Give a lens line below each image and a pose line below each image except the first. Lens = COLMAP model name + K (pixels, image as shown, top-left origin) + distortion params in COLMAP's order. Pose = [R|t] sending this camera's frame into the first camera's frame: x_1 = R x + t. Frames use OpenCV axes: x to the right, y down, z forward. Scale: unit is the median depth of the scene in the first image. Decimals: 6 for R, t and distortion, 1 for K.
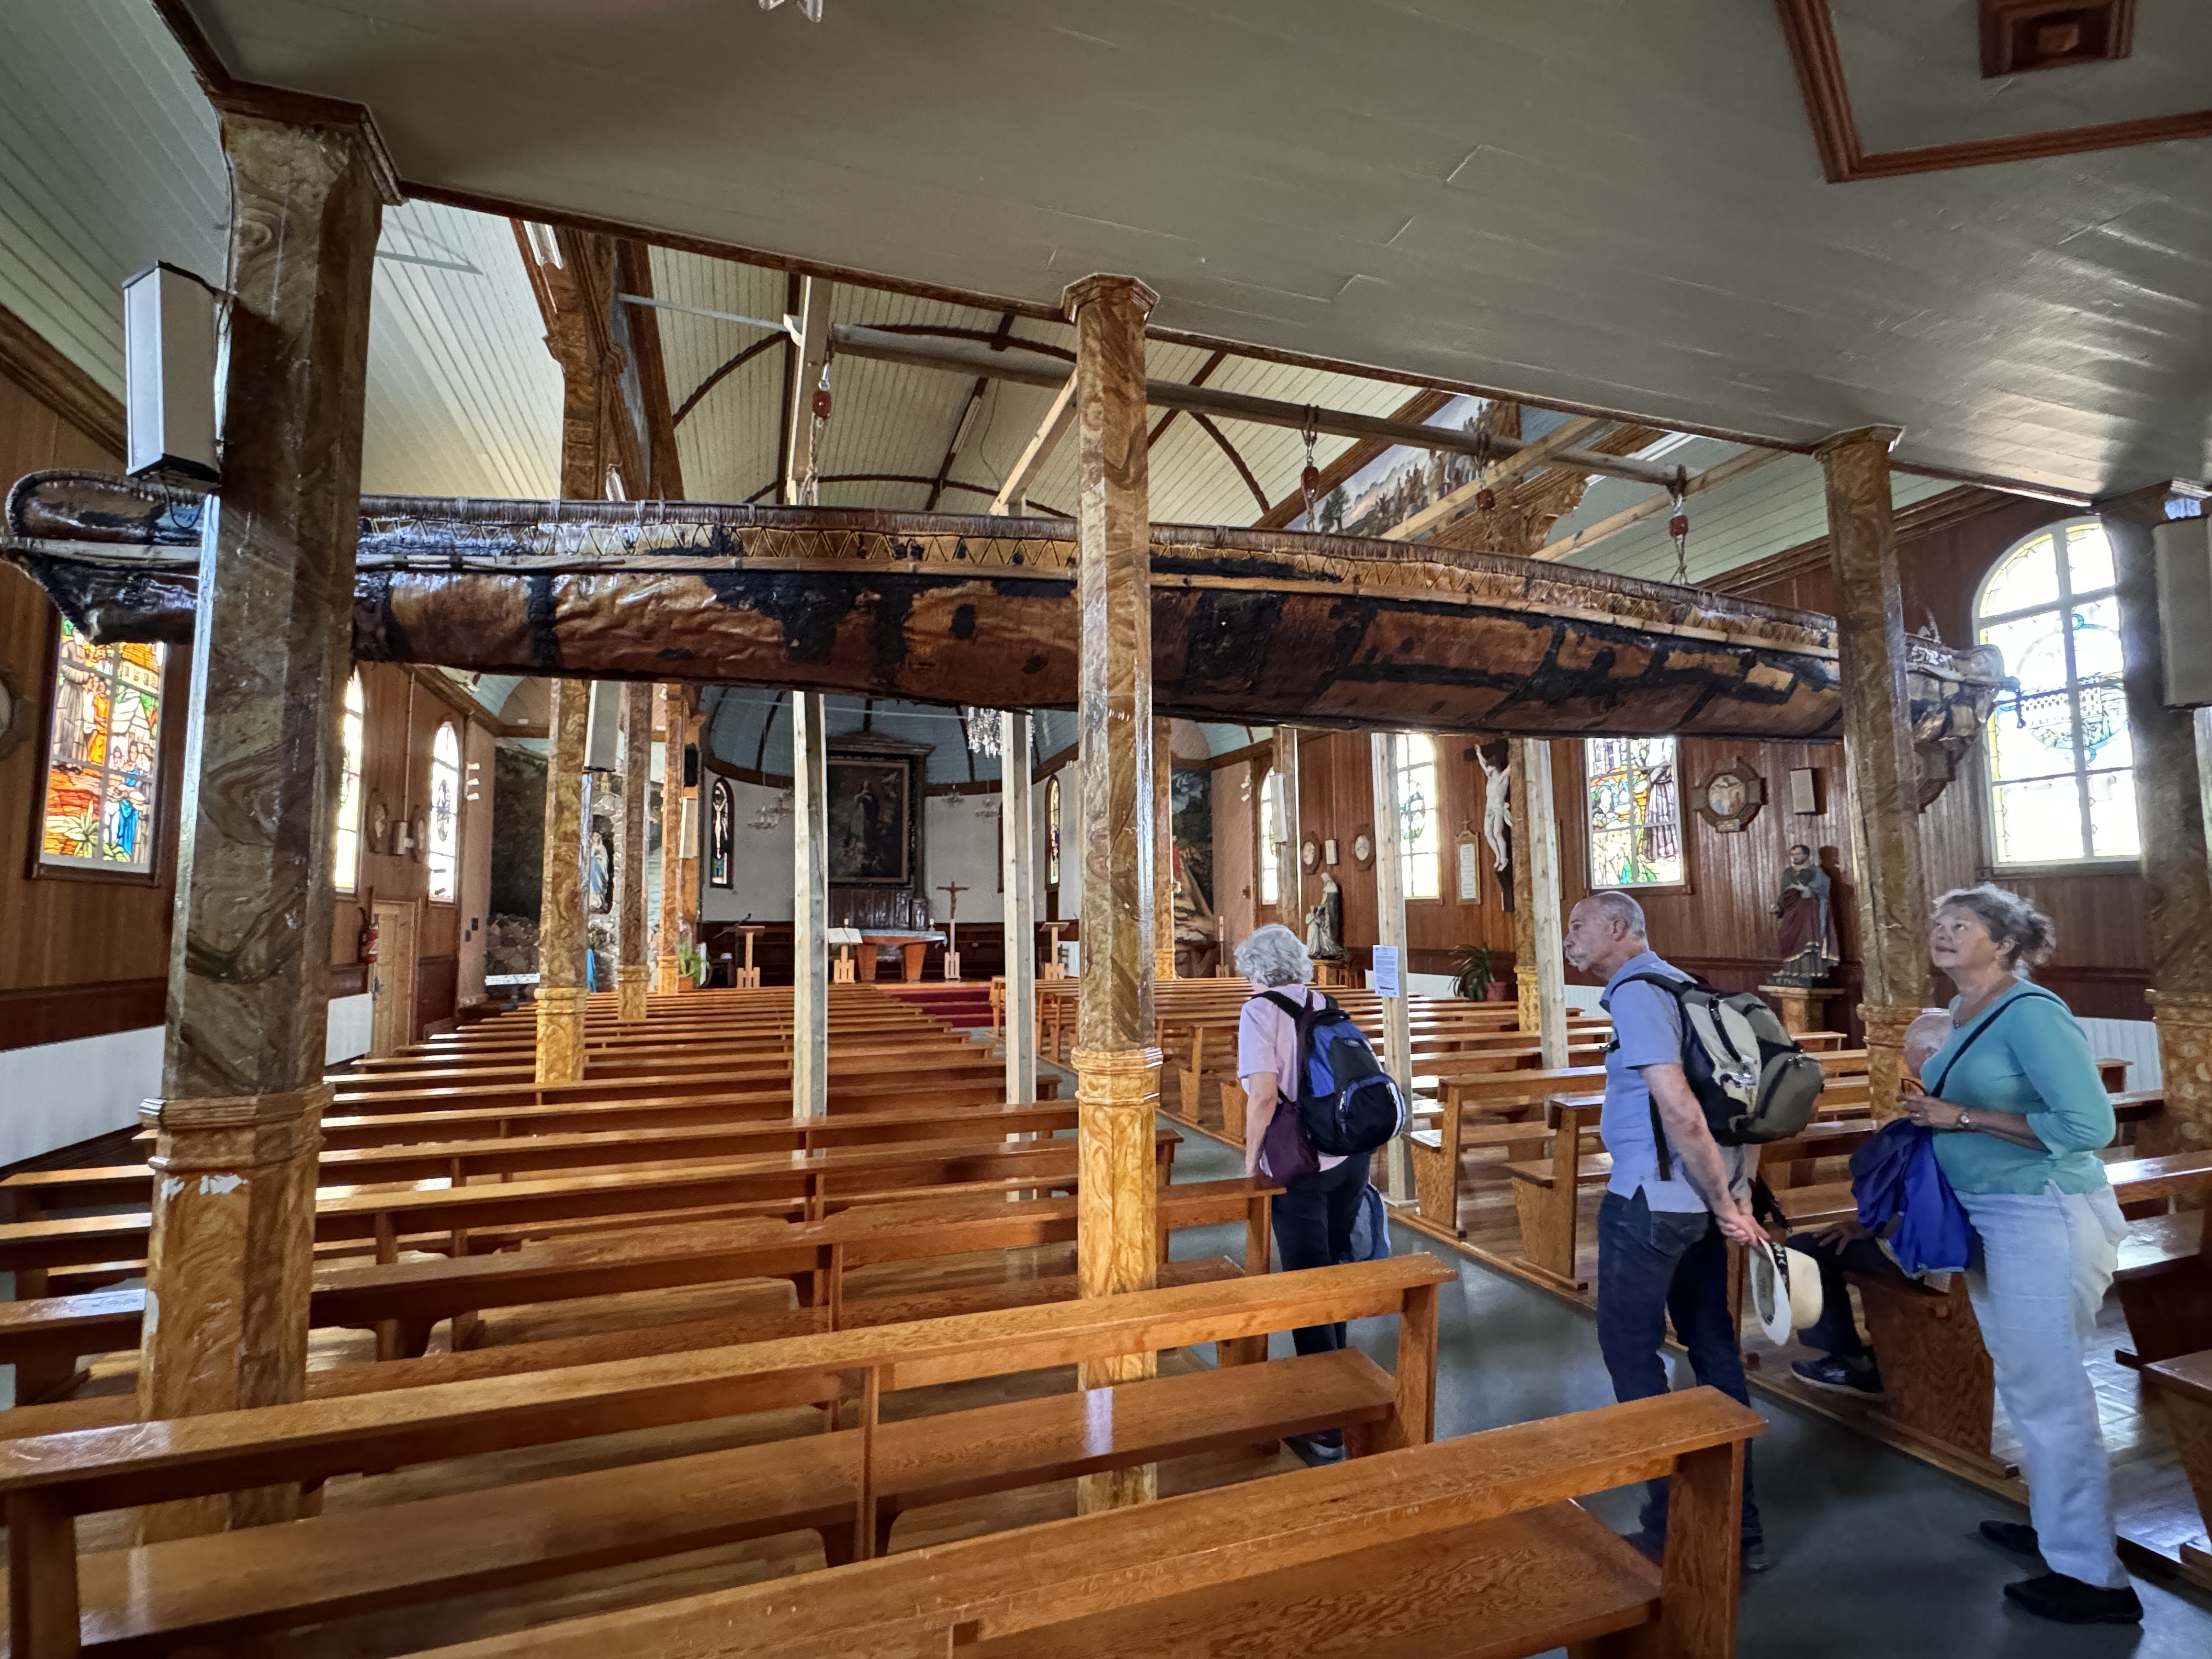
lens RADIAL K [[1032.7, 0, 1105.3], [0, 1032.7, 828.1], [0, 0, 1]] dist [-0.000147, -0.000401]
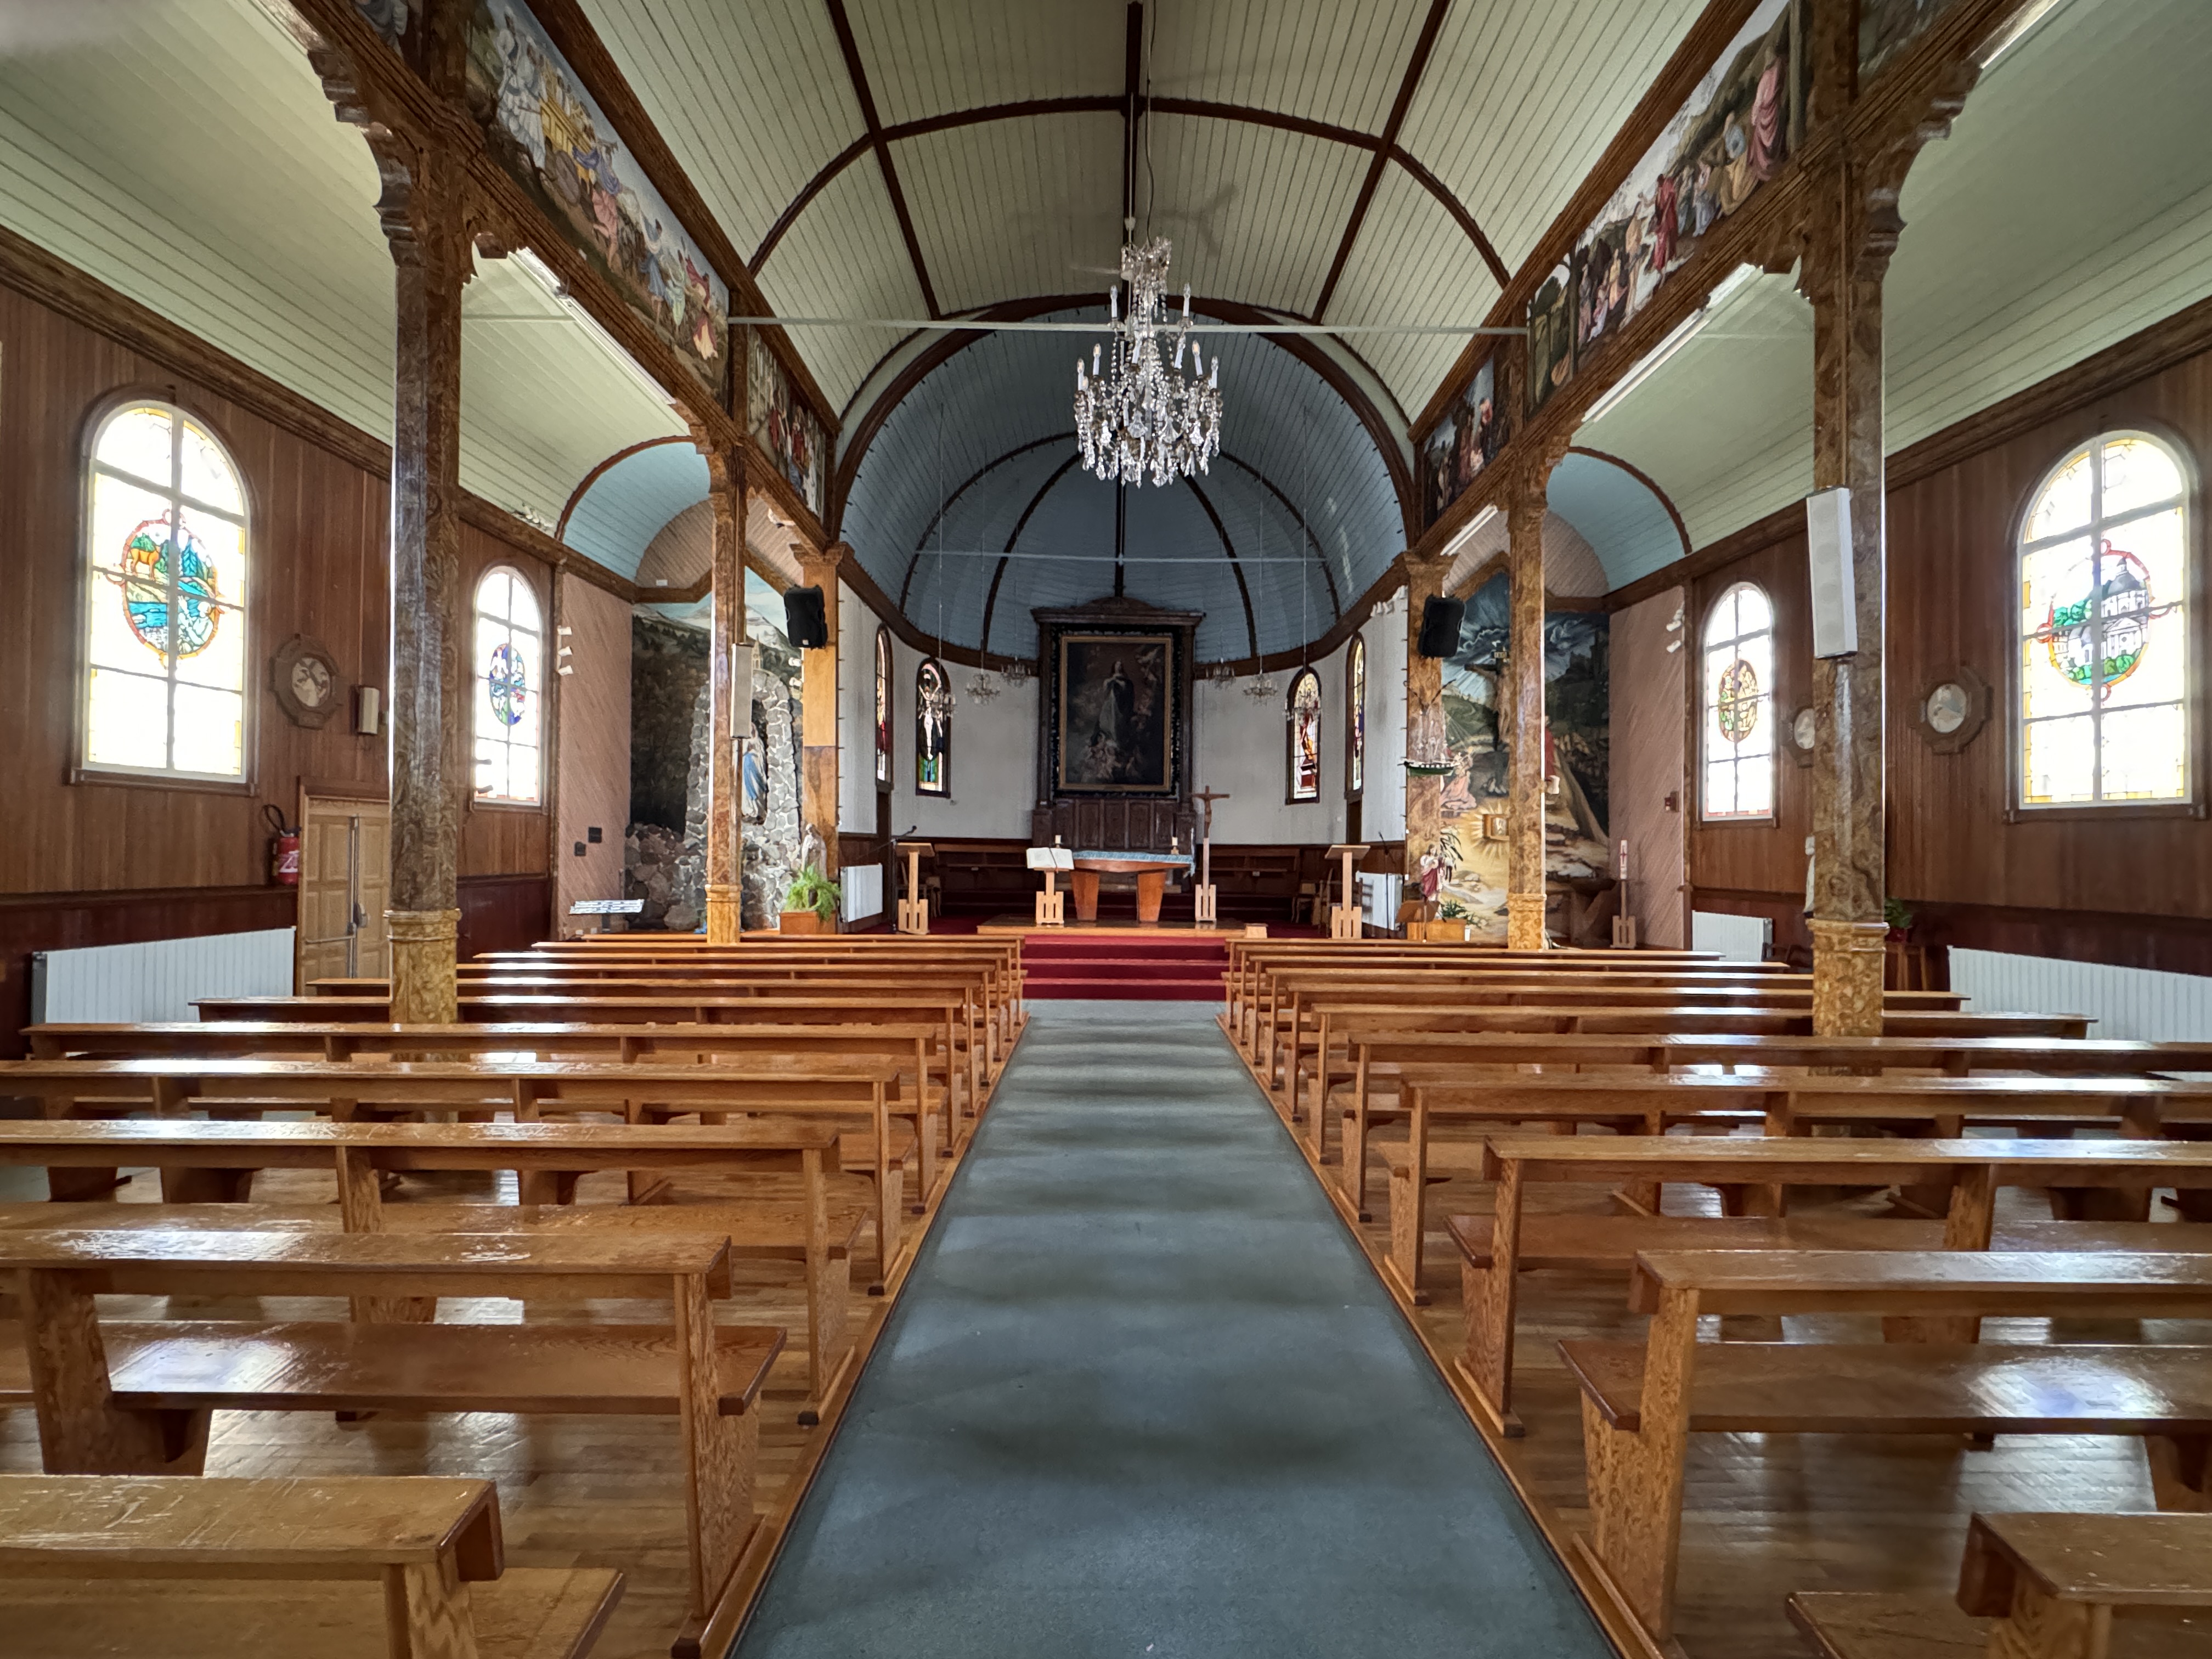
lens RADIAL K [[1032.7, 0, 1102.4], [0, 1032.7, 828.2], [0, 0, 1]] dist [-0.000147, -0.000401]
pose [[0.945316, 0.010554, -0.325984, 0.016695], [0.013658, 0.997319, 0.071896, 0.029525], [0.325868, -0.072416, 0.942638, 0.311151]]
